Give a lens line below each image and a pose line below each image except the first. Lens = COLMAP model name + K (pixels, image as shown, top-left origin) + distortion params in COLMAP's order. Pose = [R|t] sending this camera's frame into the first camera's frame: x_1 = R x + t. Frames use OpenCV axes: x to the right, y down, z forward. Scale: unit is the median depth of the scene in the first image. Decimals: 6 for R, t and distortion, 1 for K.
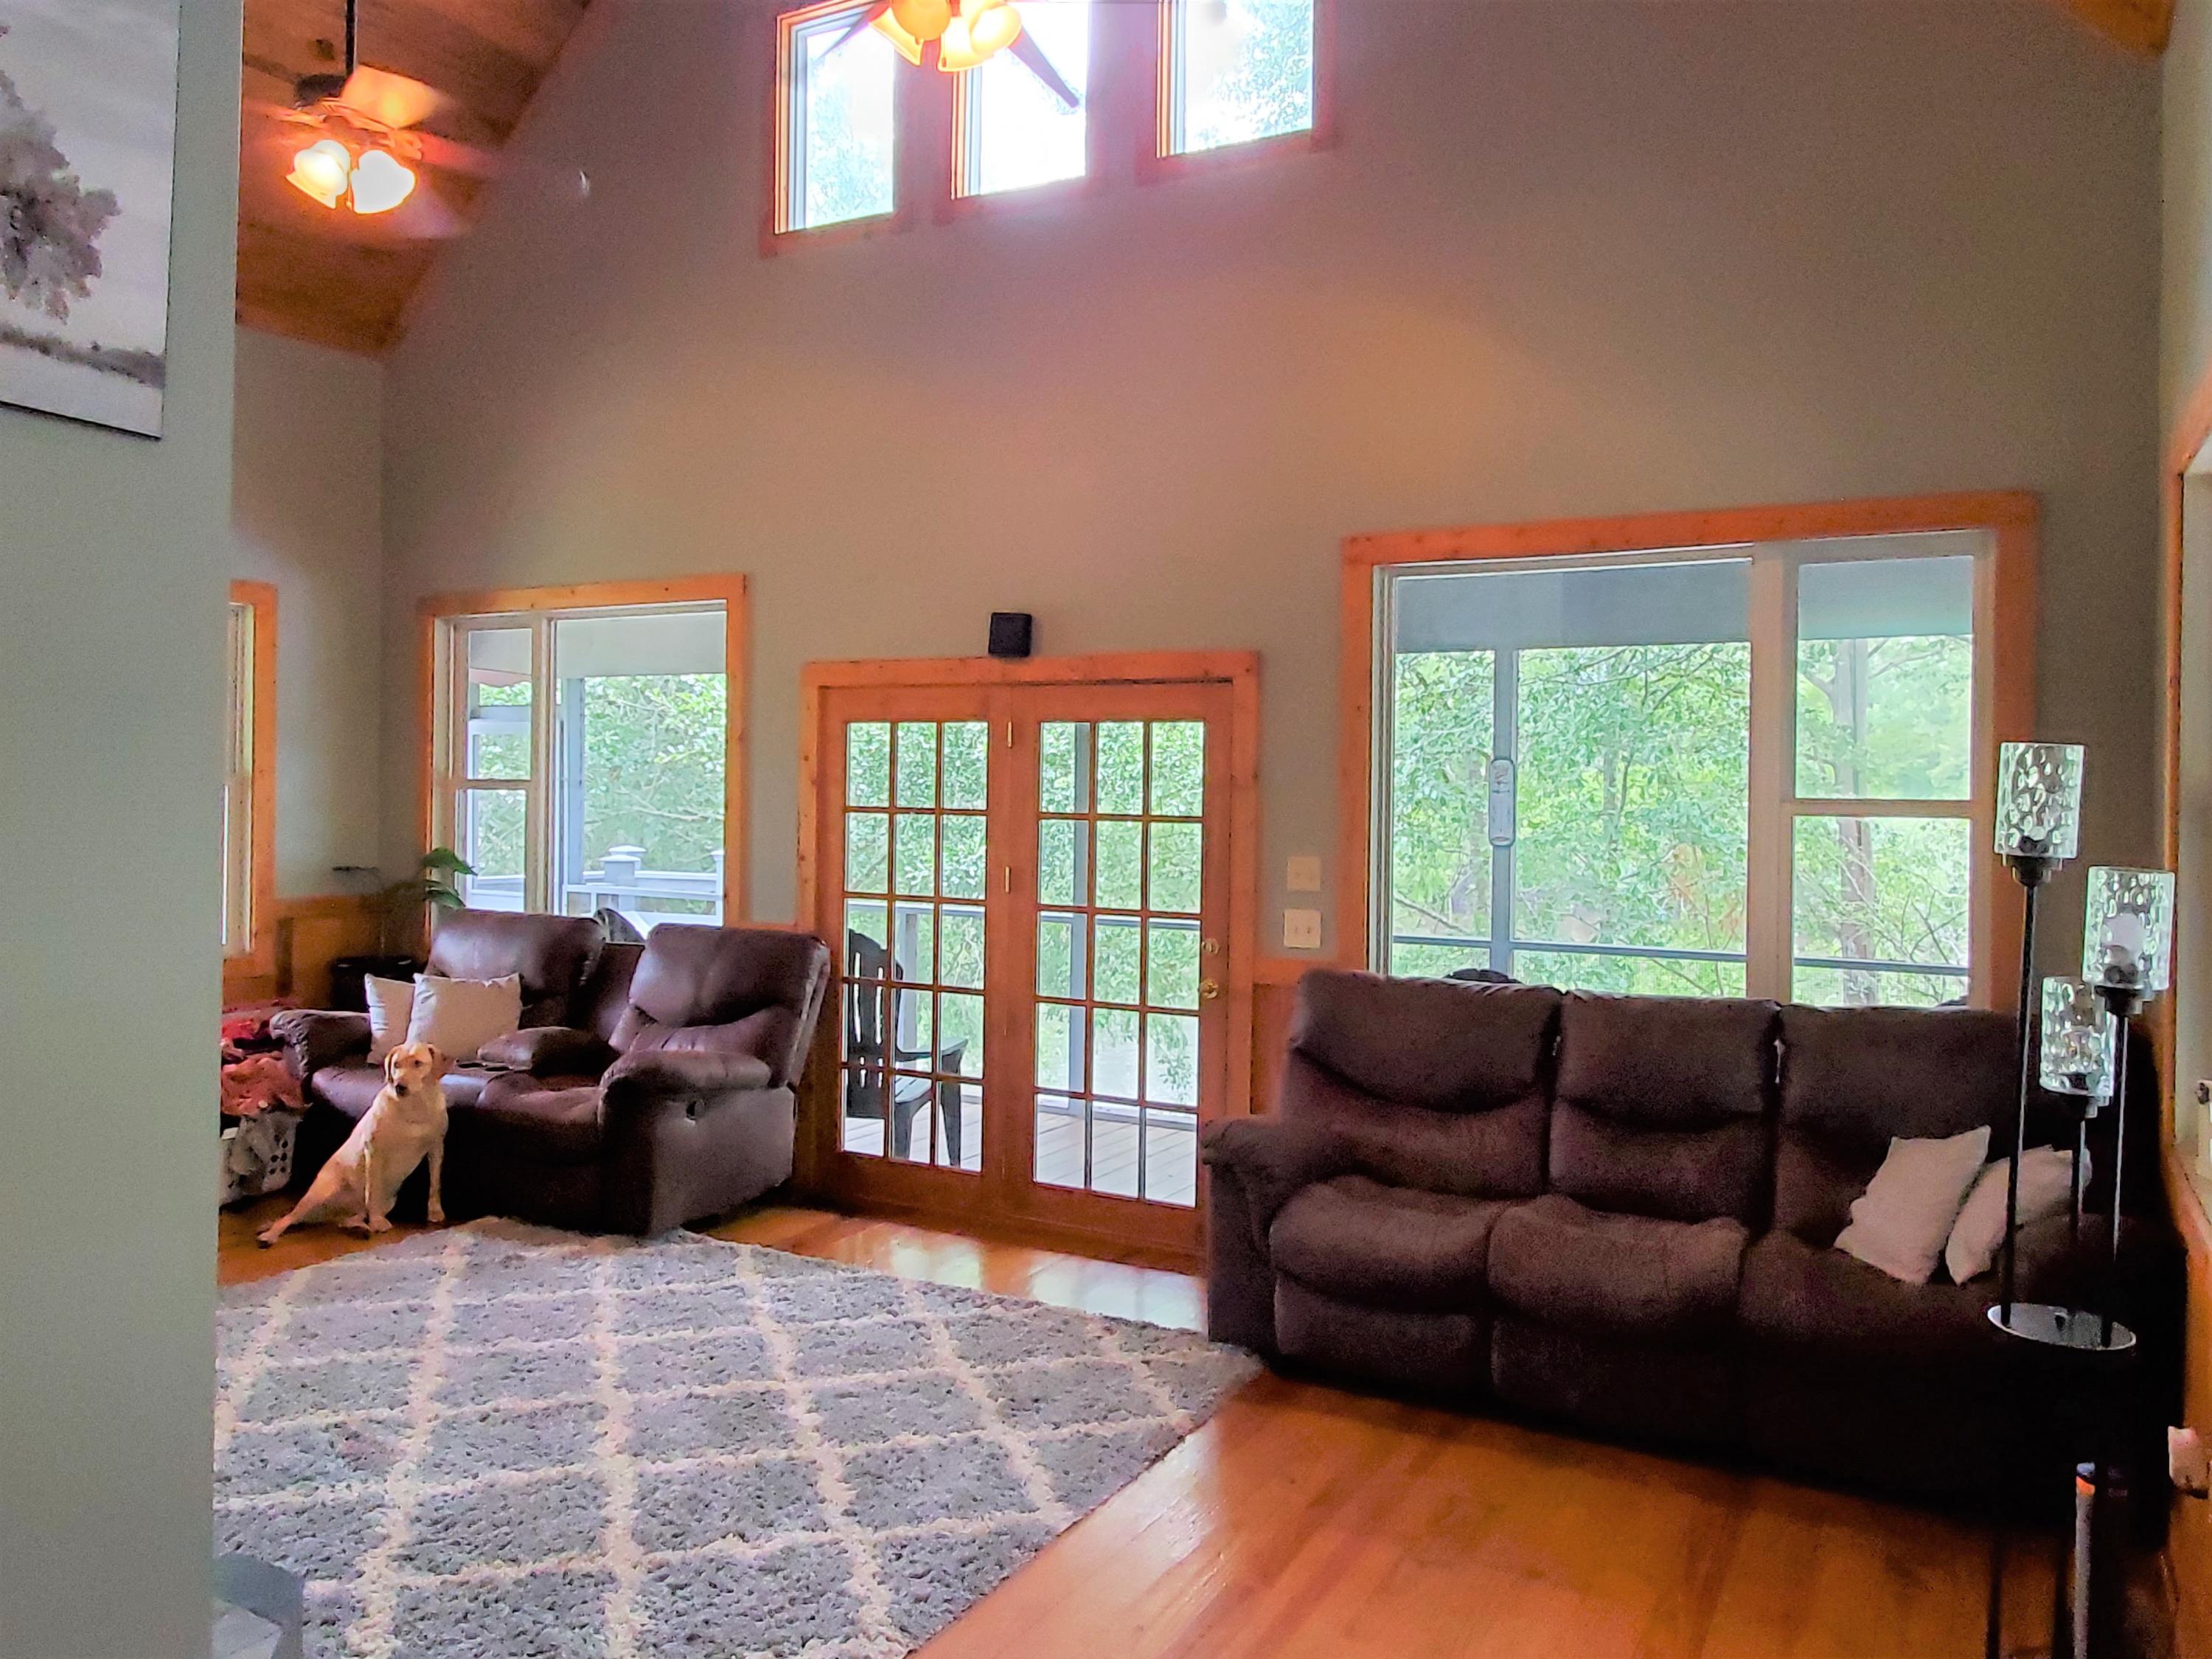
lens RADIAL K [[1545.4, 0, 1114.2], [0, 1545.4, 827.4], [0, 0, 1]] dist [-0.003281, -0.007132]
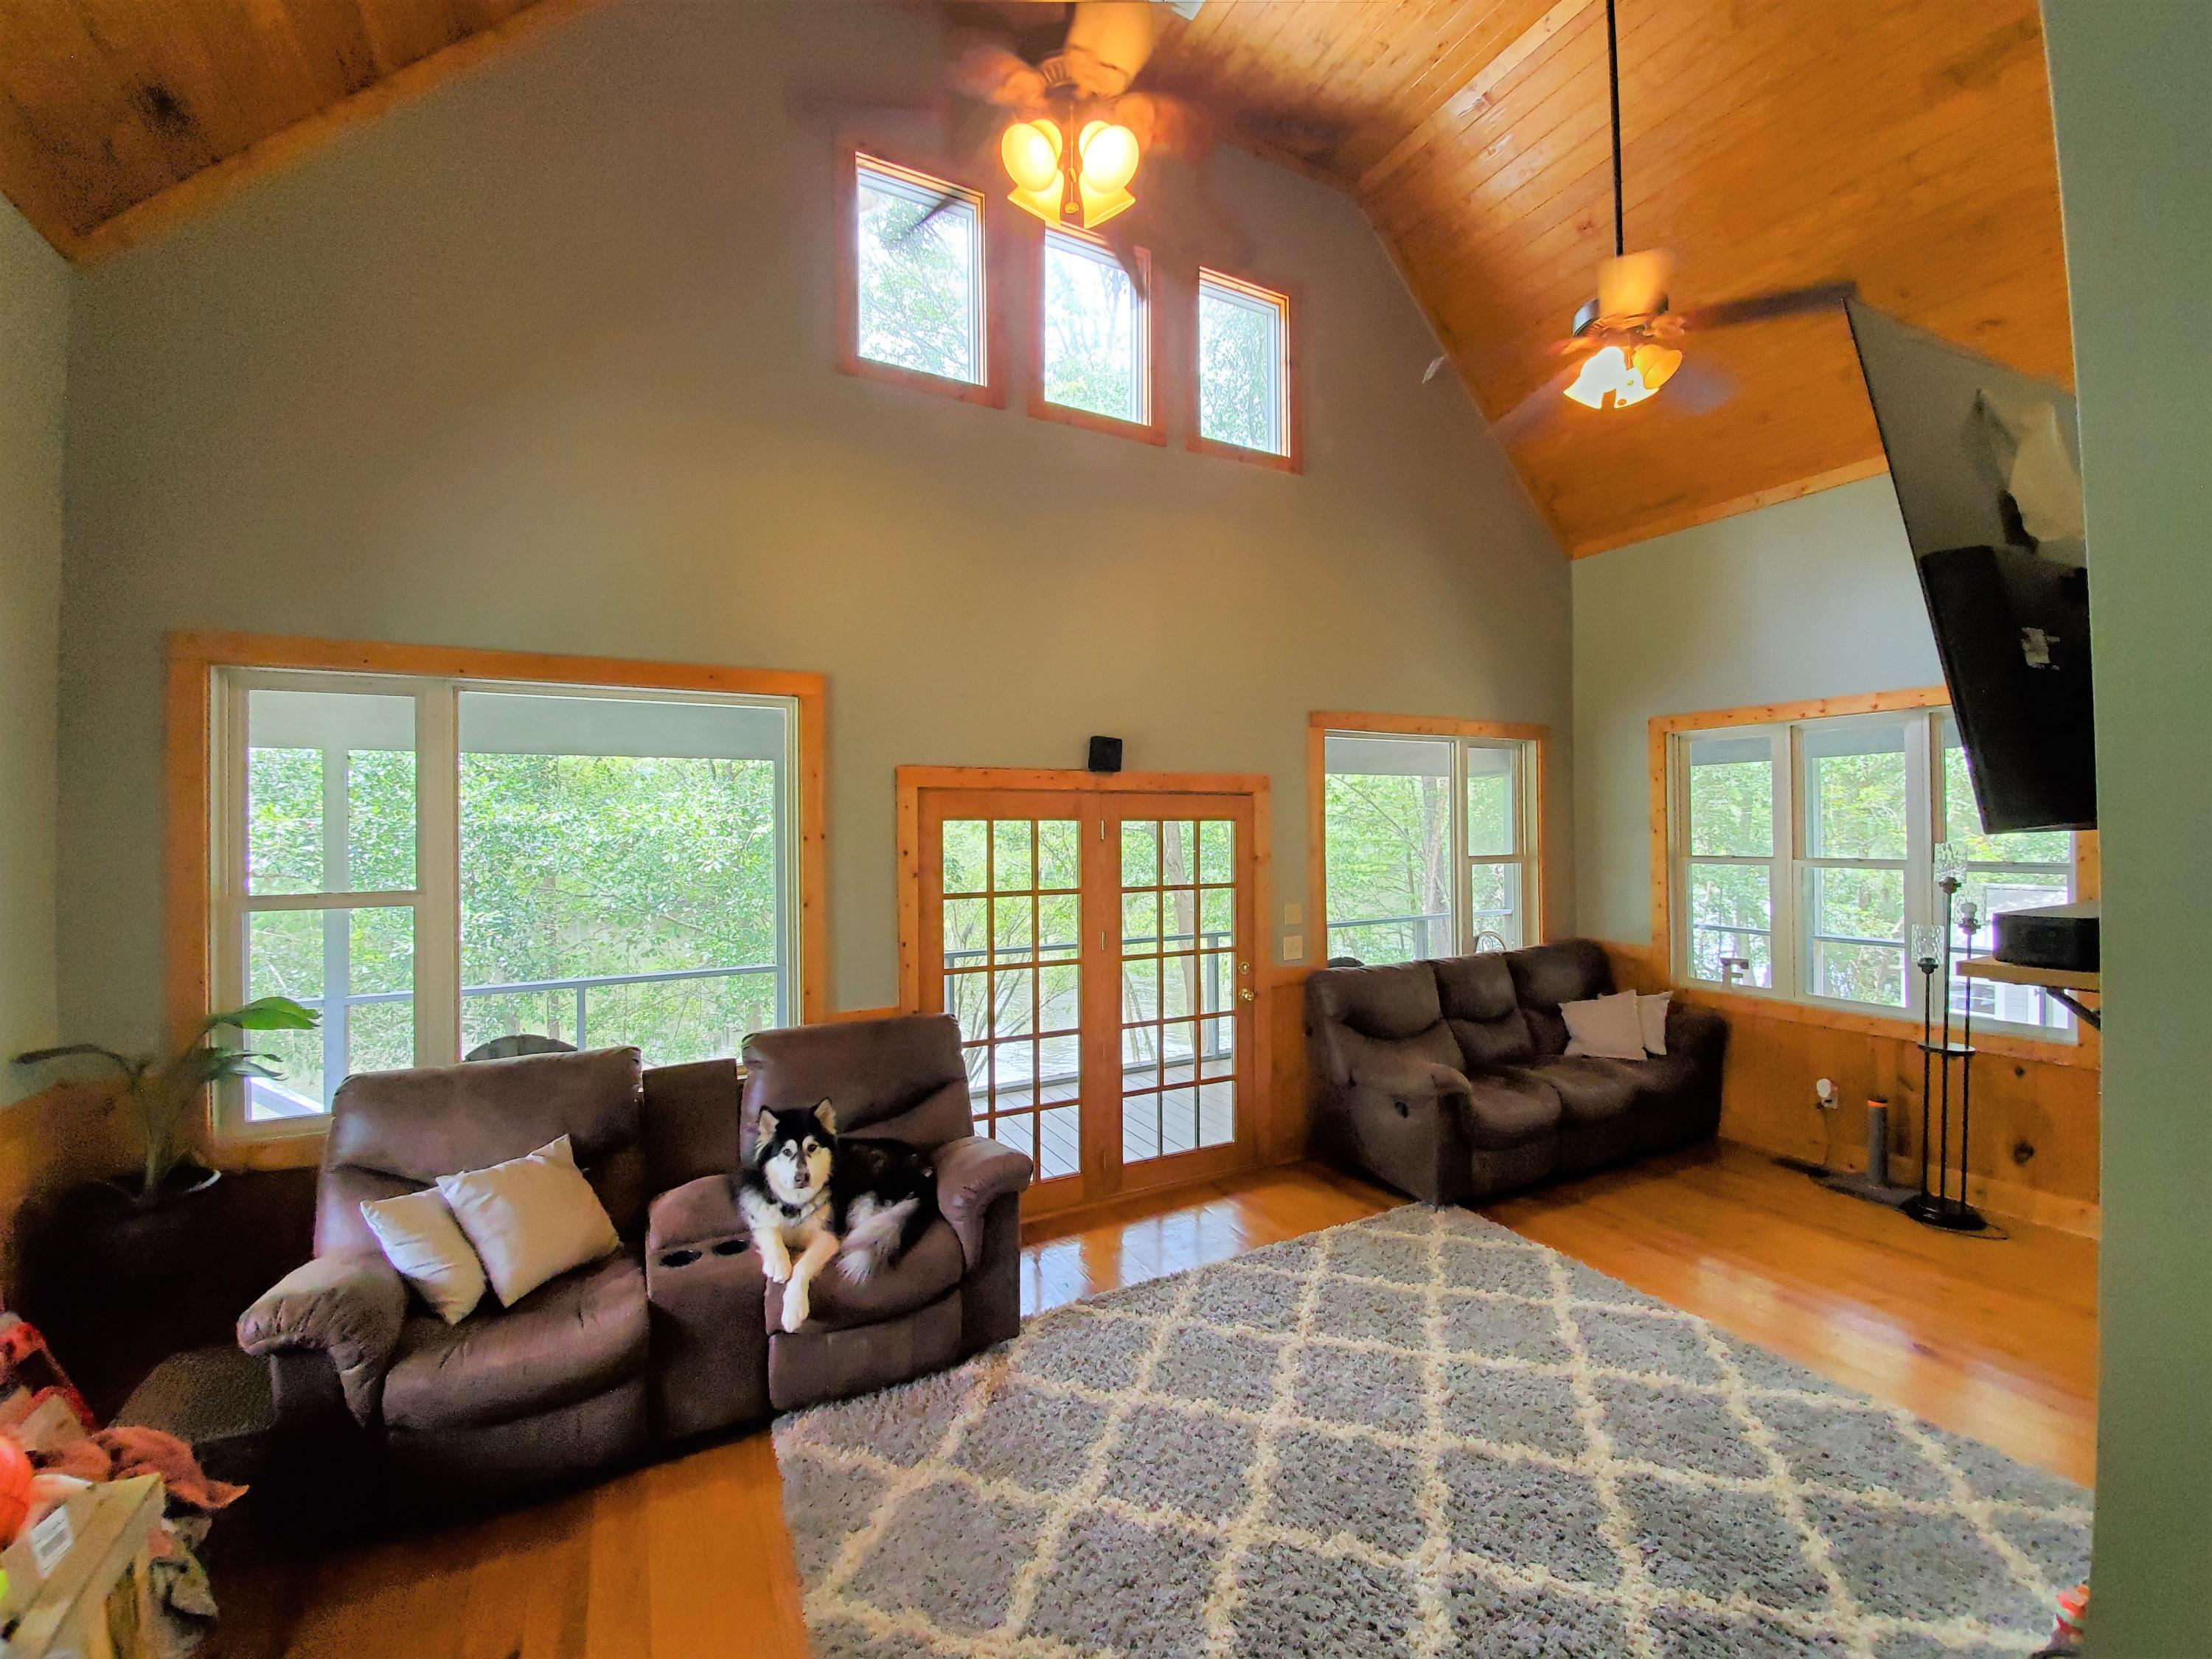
lens RADIAL K [[881.6, 0, 1112.2], [0, 881.6, 843.3], [0, 0, 1]] dist [-0.001034, -0.000214]
pose [[0.563369, -0.034519, 0.825484, -0.723846], [0.039214, 0.999118, 0.015017, -0.063792], [-0.825274, 0.023911, 0.564226, 0.610713]]
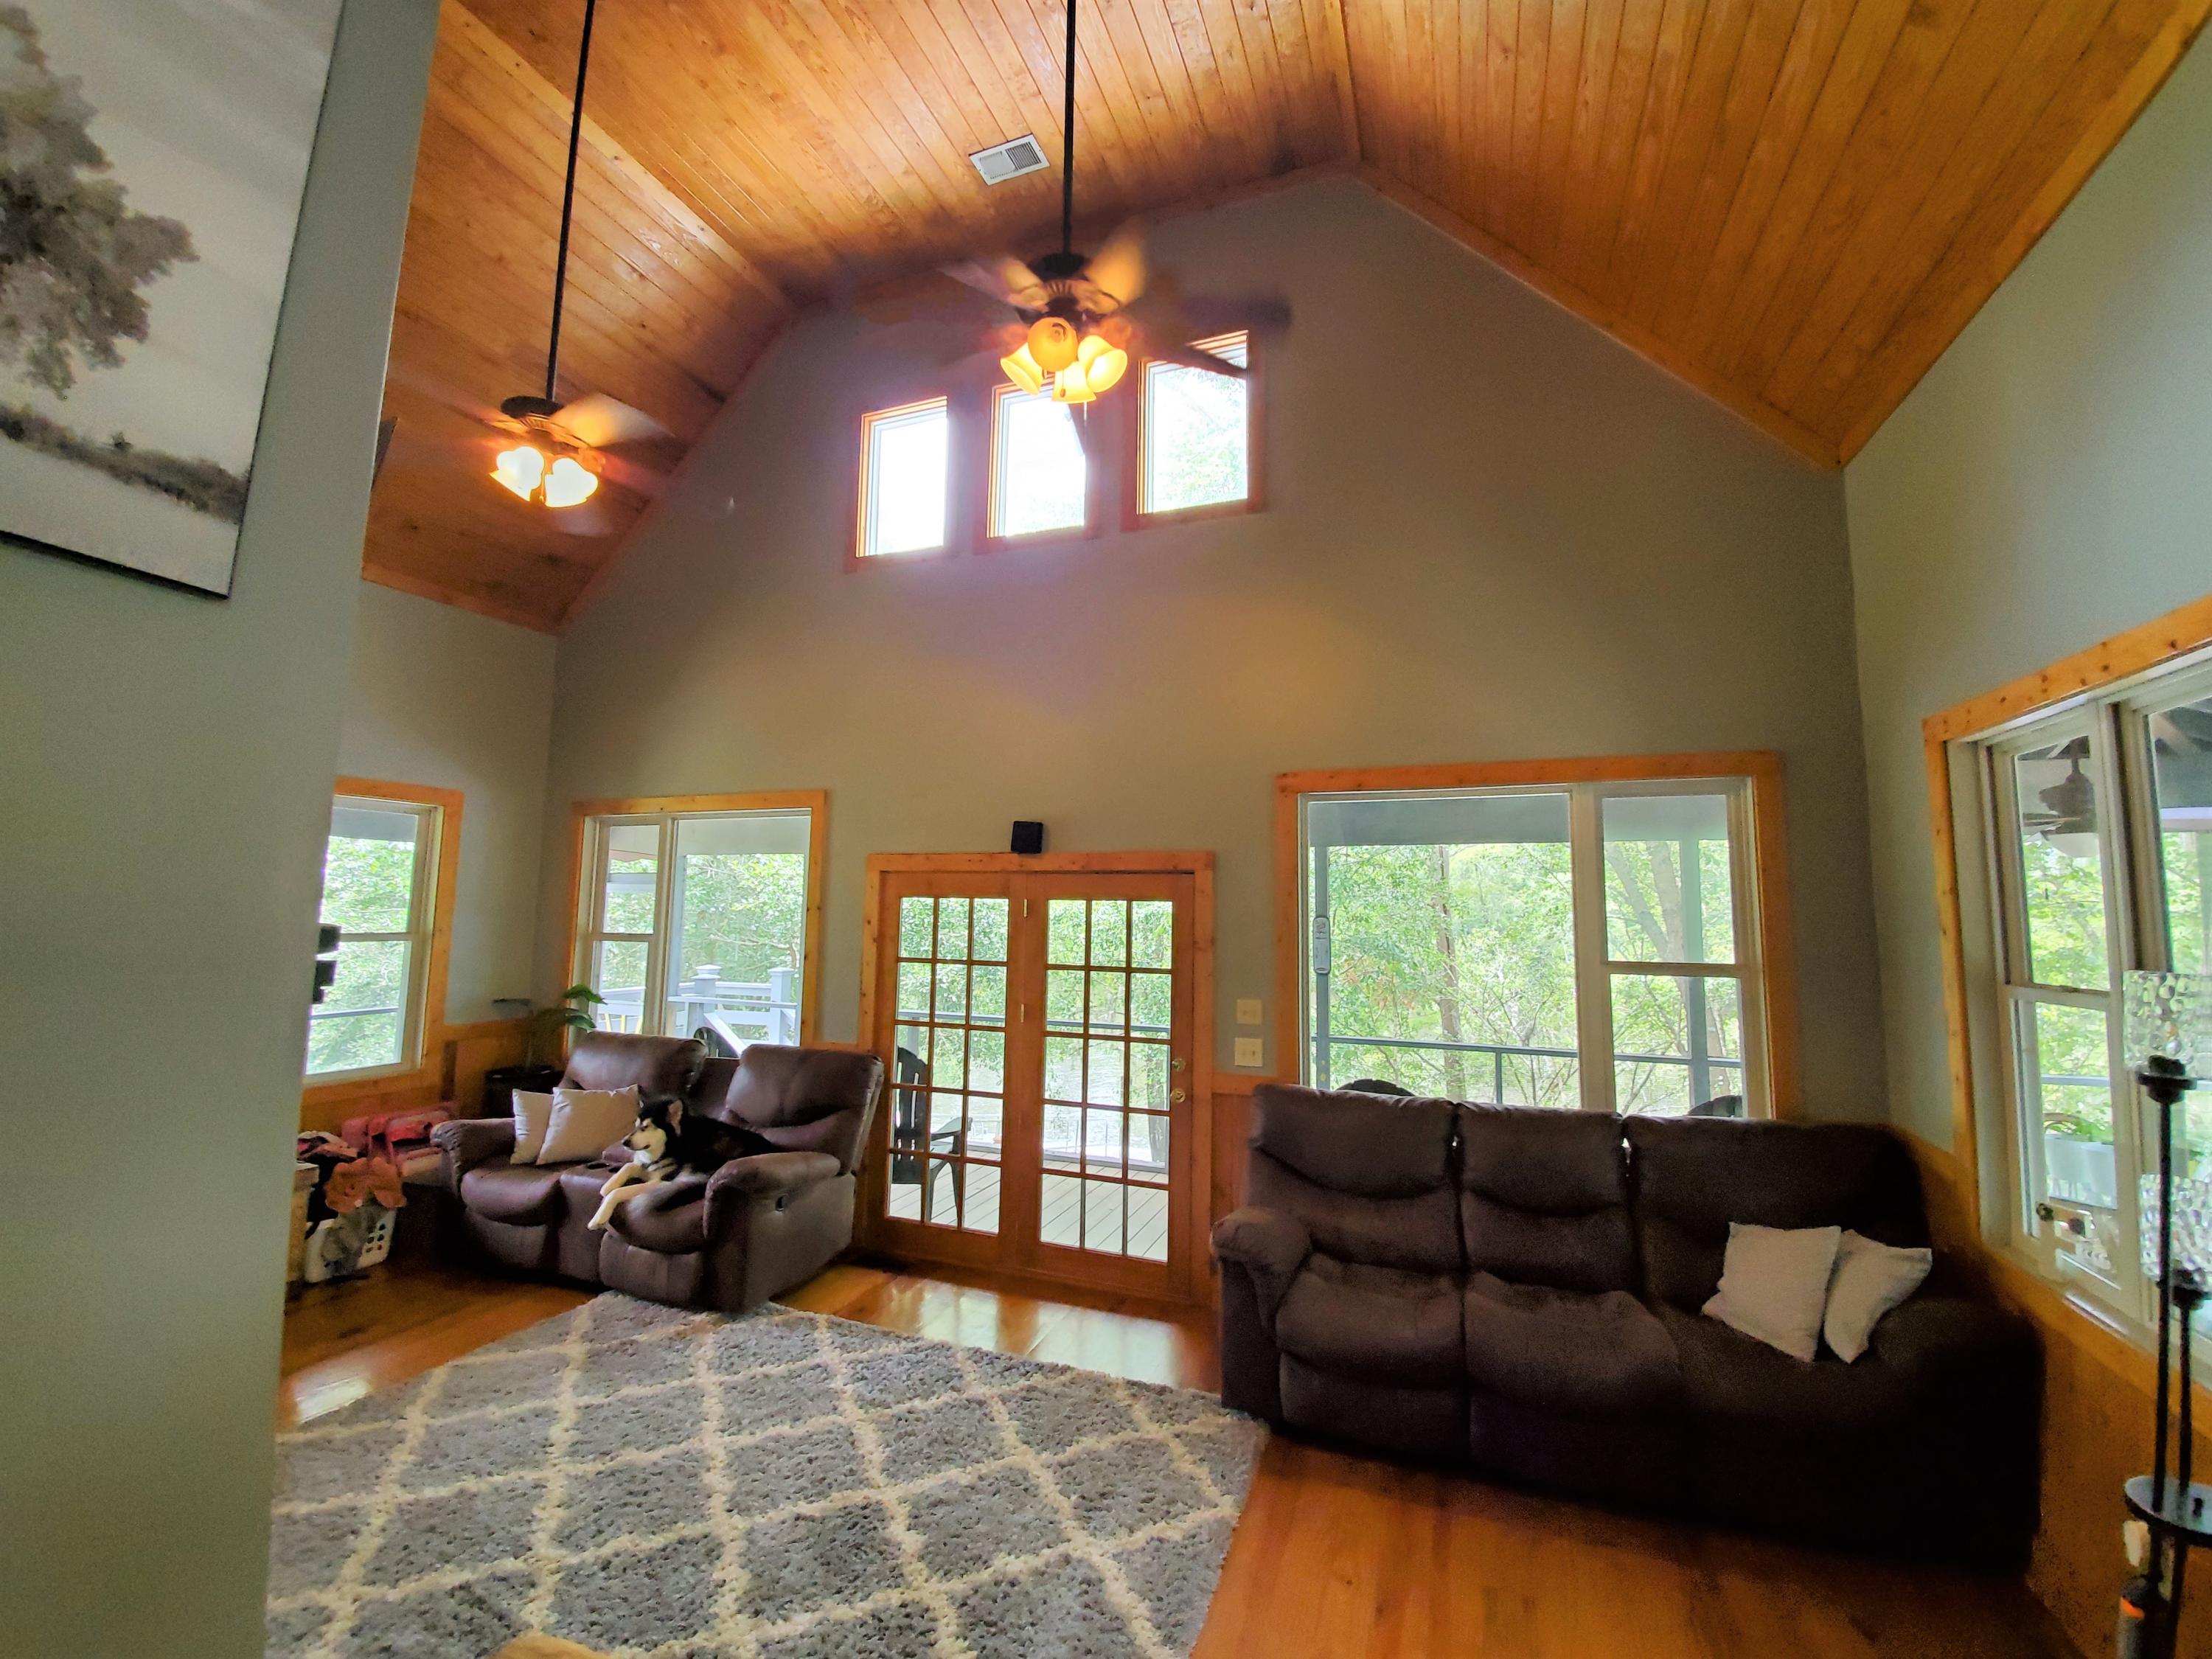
lens RADIAL K [[885.4, 0, 1112.2], [0, 885.4, 834.2], [0, 0, 1]] dist [0.002456, -0.000178]
pose [[0.991053, 0.011650, 0.132959, -0.103370], [0.003455, 0.993610, -0.112814, -0.037909], [-0.133423, 0.112264, 0.984680, 0.208572]]
